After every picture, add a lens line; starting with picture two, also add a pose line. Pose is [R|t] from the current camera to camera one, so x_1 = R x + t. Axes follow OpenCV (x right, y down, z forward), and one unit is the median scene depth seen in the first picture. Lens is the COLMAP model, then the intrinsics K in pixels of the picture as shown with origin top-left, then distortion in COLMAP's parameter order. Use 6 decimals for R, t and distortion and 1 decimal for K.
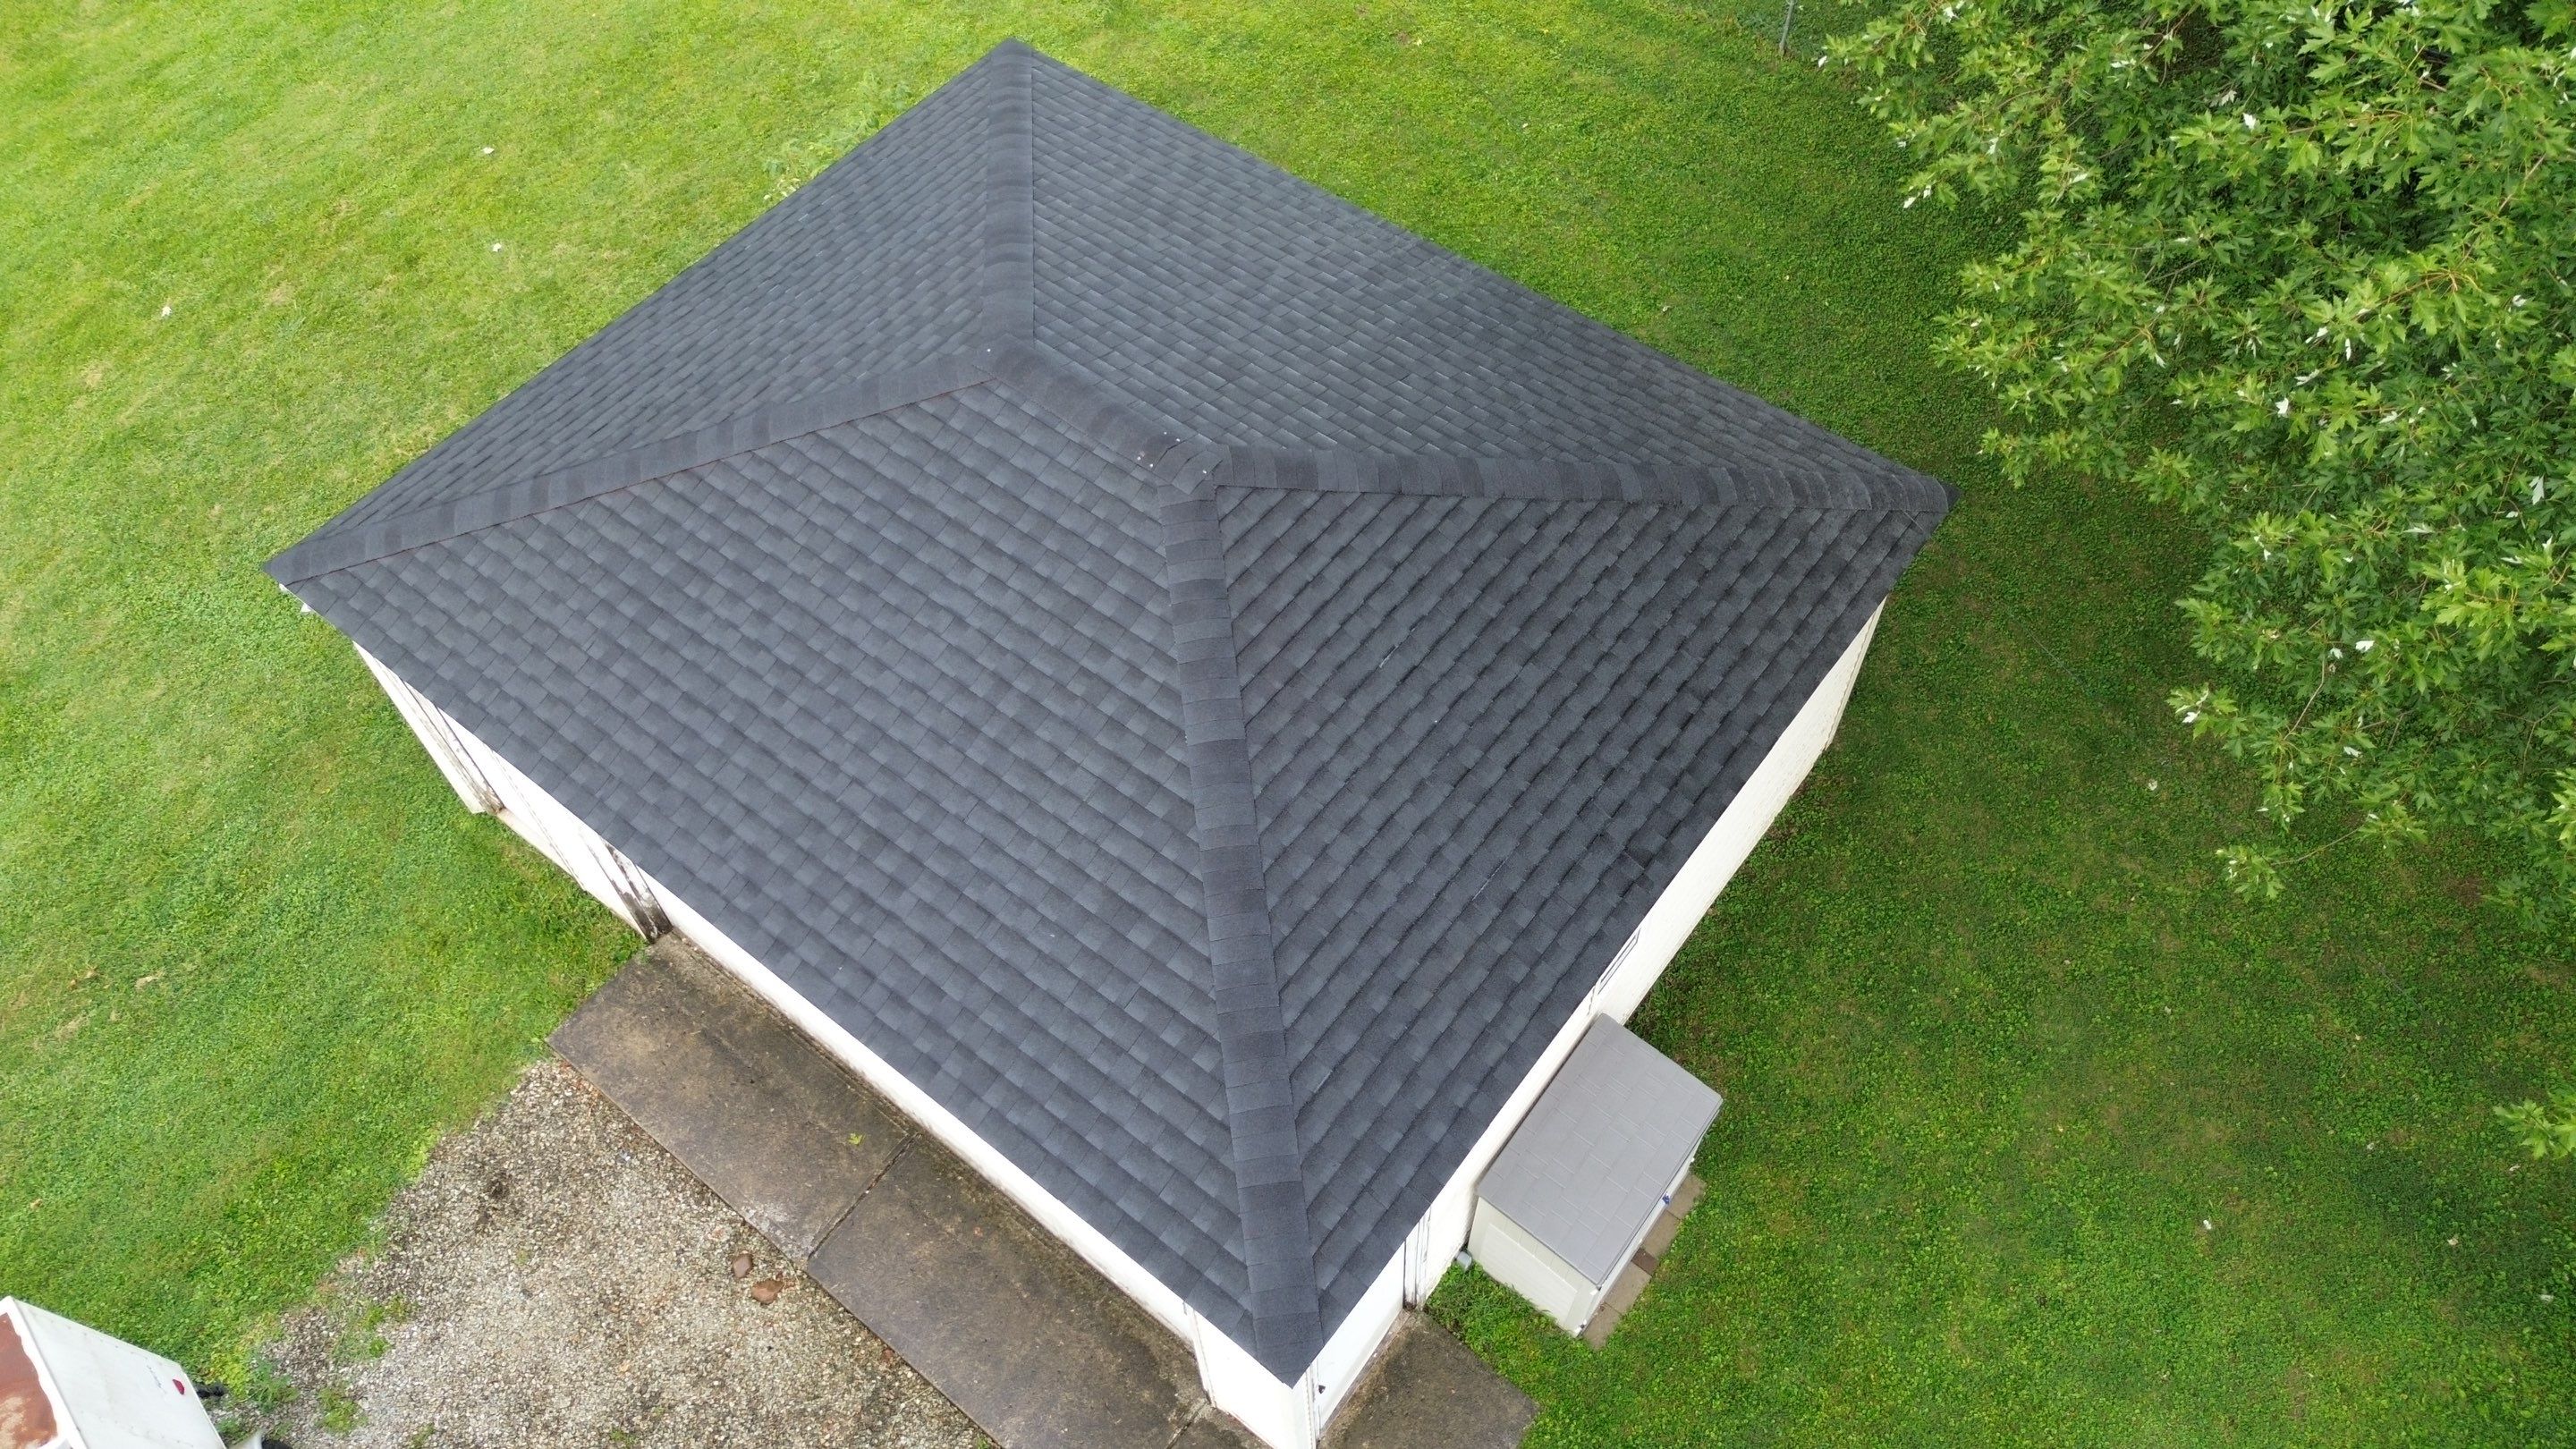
lens RADIAL K [[1802.6, 0, 1288.0], [0, 1802.6, 724.5], [0, 0, 1]] dist [0.092541, -0.079571]
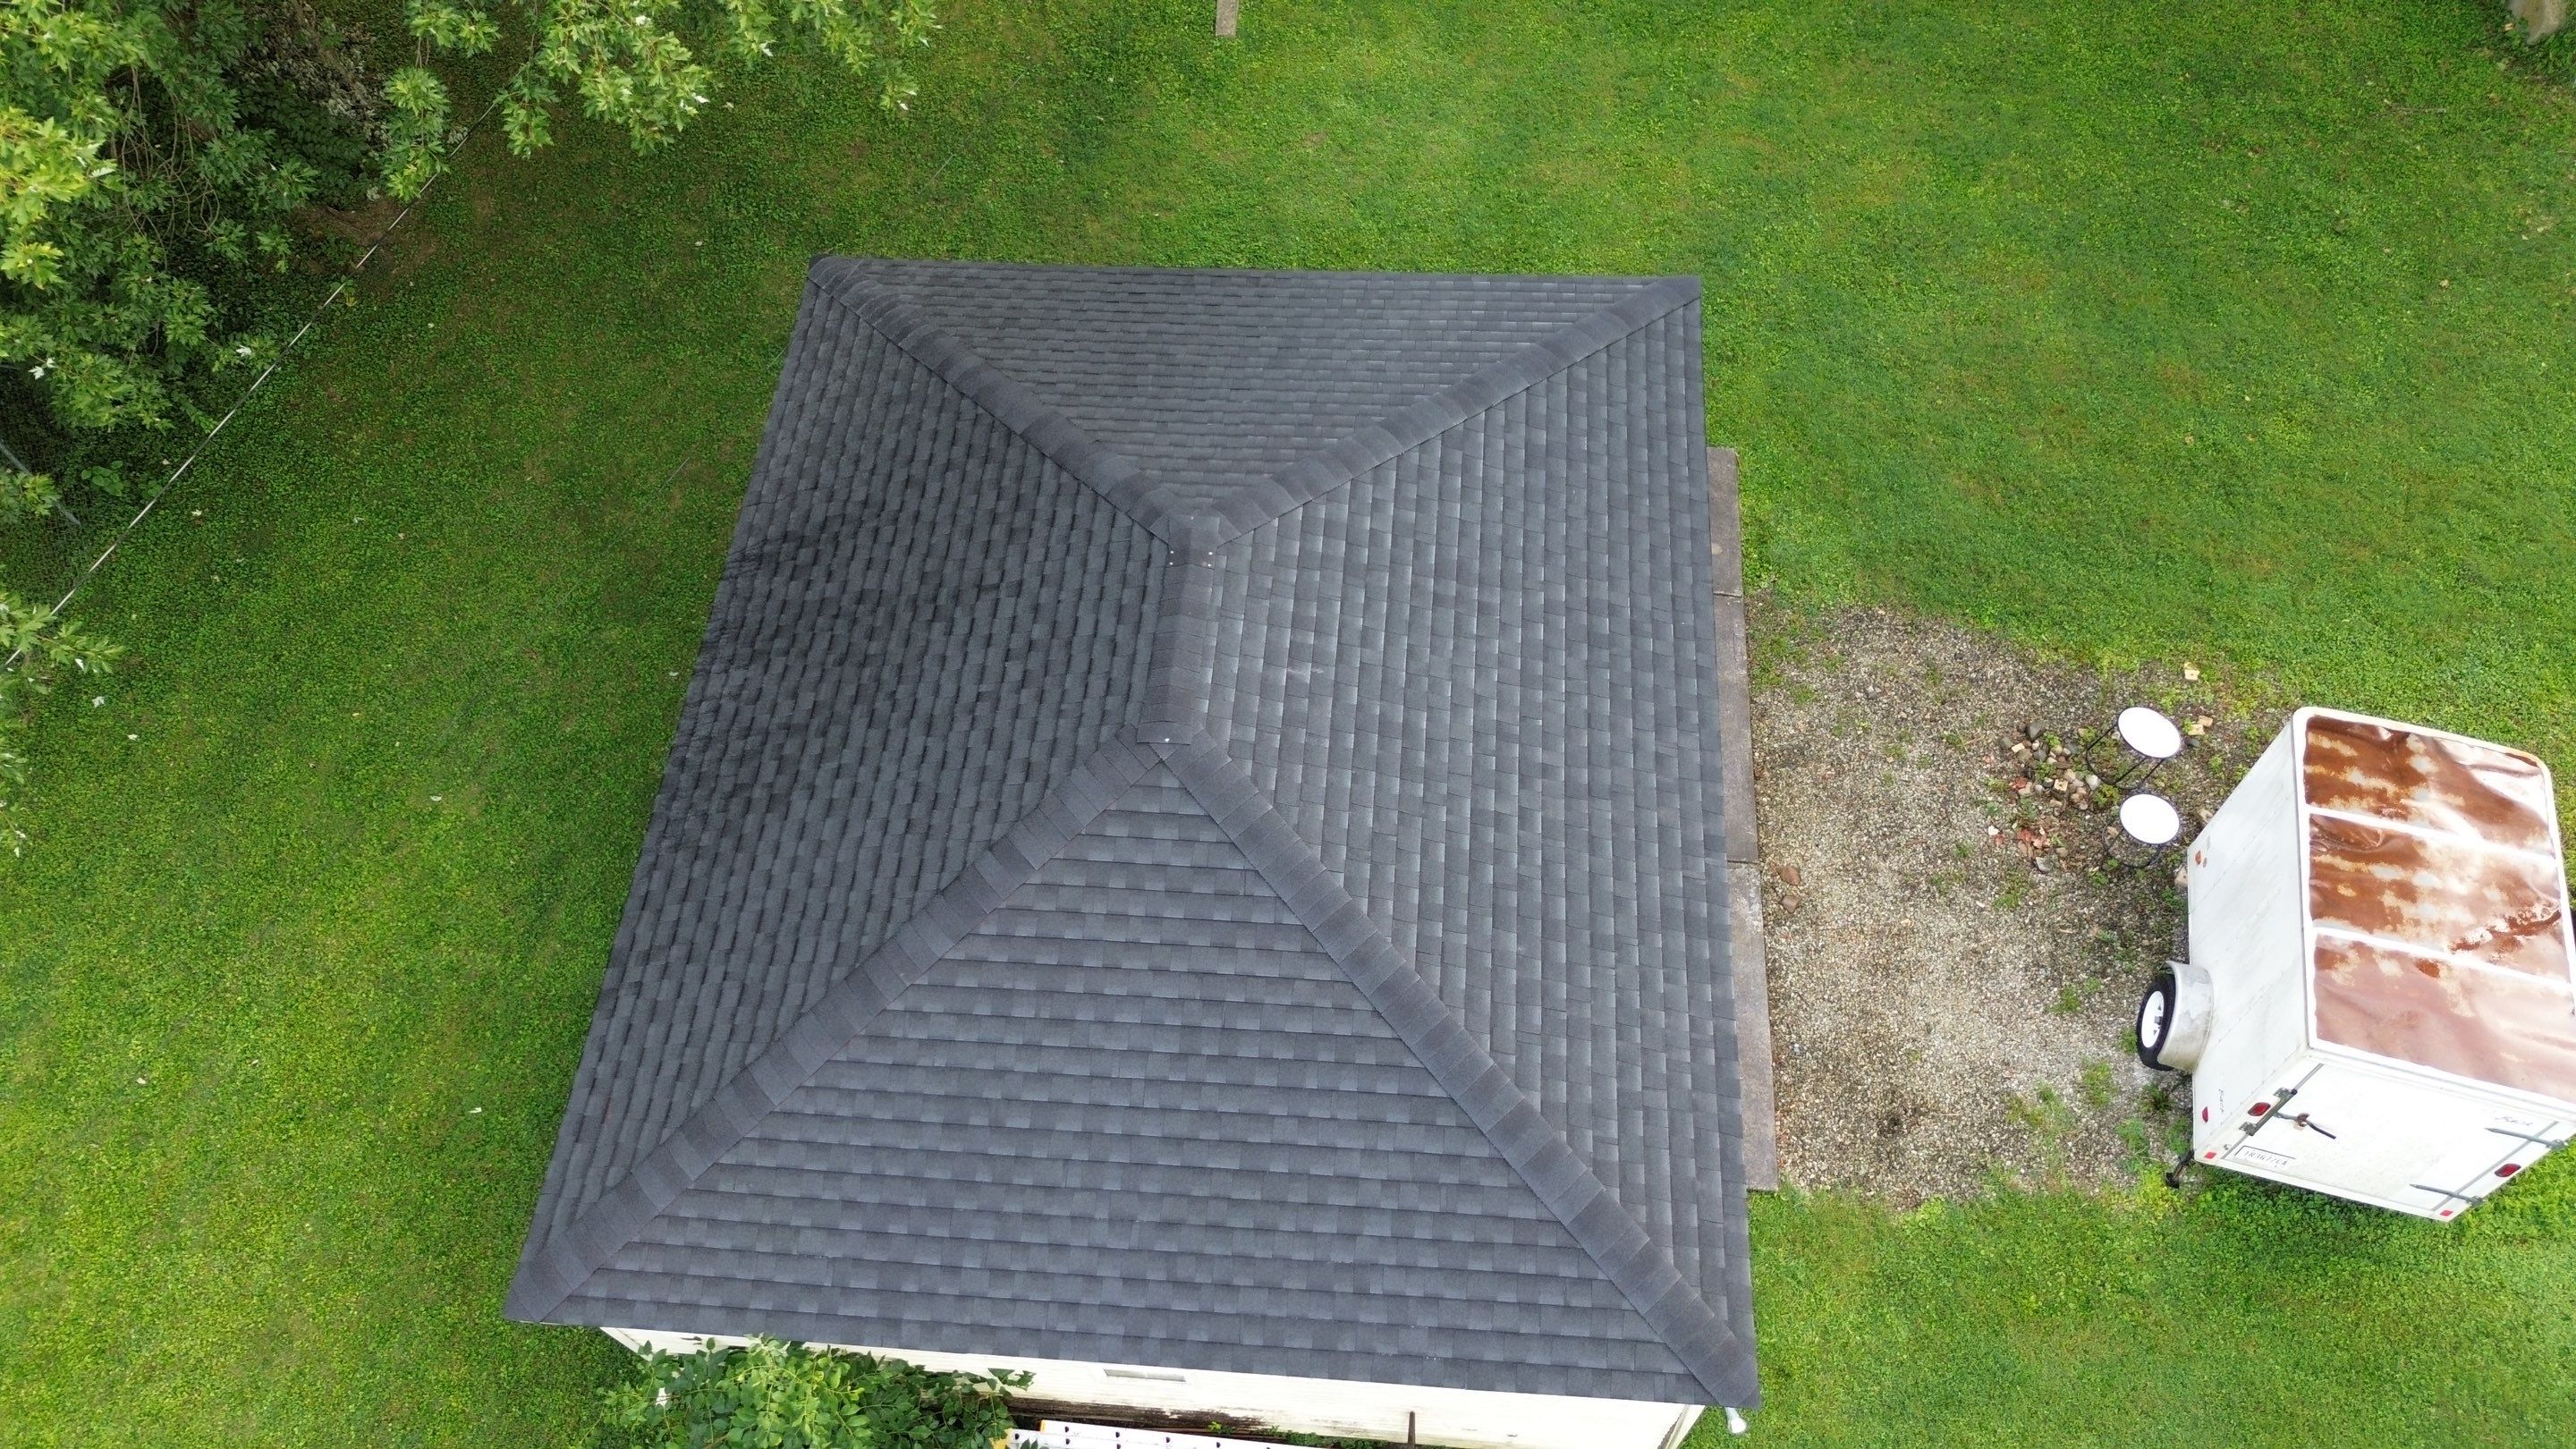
lens RADIAL K [[1802.6, 0, 1288.0], [0, 1802.6, 724.5], [0, 0, 1]] dist [0.092541, -0.079571]
pose [[-0.553187, -0.685947, 0.472717, -0.611212], [0.713357, -0.096986, 0.694057, -0.779868], [-0.430239, 0.721159, 0.542977, 0.406300]]
